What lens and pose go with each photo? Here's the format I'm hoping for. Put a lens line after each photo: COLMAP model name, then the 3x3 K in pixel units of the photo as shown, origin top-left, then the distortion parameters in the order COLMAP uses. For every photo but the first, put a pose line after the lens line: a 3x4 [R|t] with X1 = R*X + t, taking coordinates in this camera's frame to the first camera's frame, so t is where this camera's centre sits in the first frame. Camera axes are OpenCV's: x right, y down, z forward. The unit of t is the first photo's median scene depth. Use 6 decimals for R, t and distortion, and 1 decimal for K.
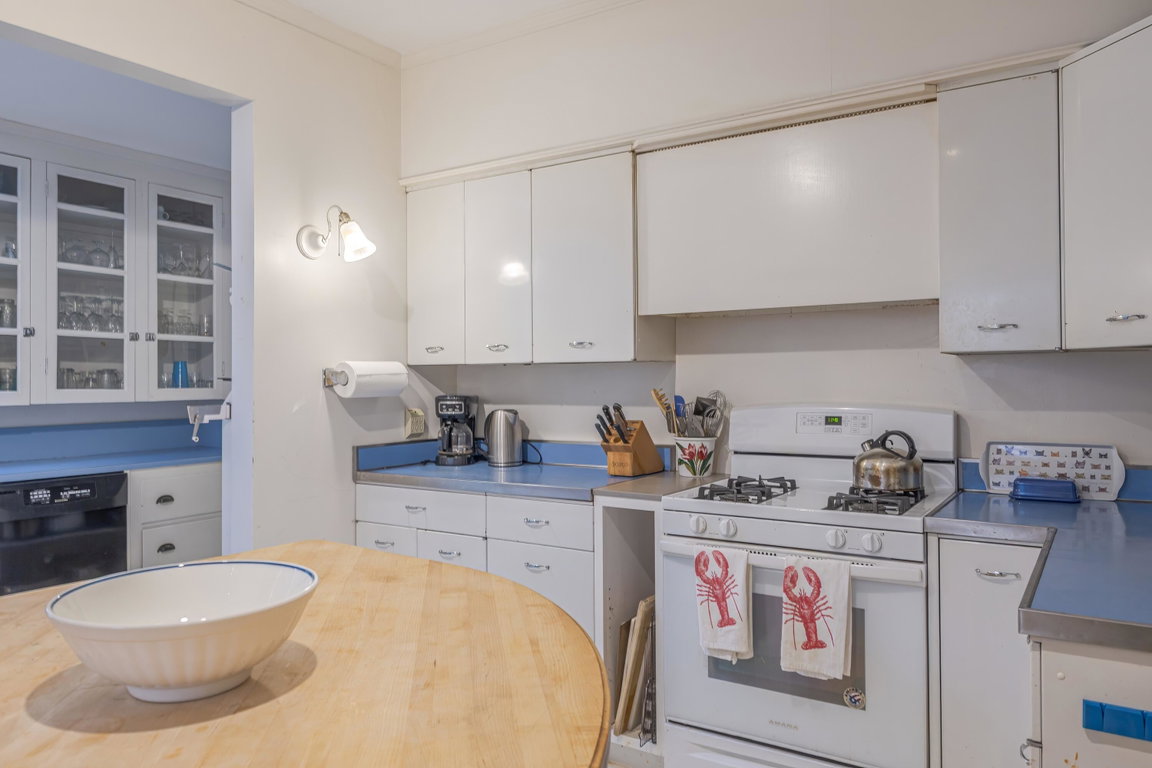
lens RADIAL K [[800.4, 0, 577.3], [0, 800.4, 378.6], [0, 0, 1]] dist [0.011051, -0.002578]
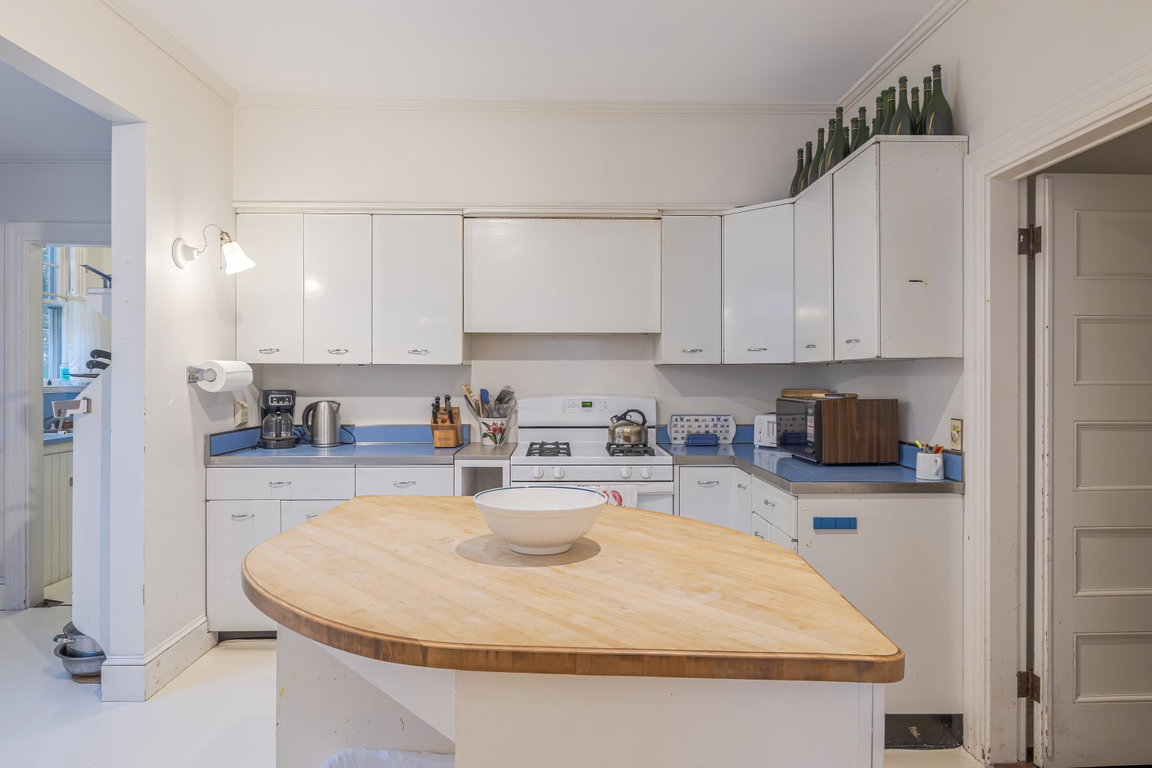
lens RADIAL K [[681.3, 0, 575.8], [0, 681.3, 384.7], [0, 0, 1]] dist [0.001227, 0.000089]
pose [[0.830927, -0.000105, 0.556382, -0.422128], [-0.008566, 0.999879, 0.012981, -0.004141], [-0.556316, -0.015552, 0.830825, -0.105341]]
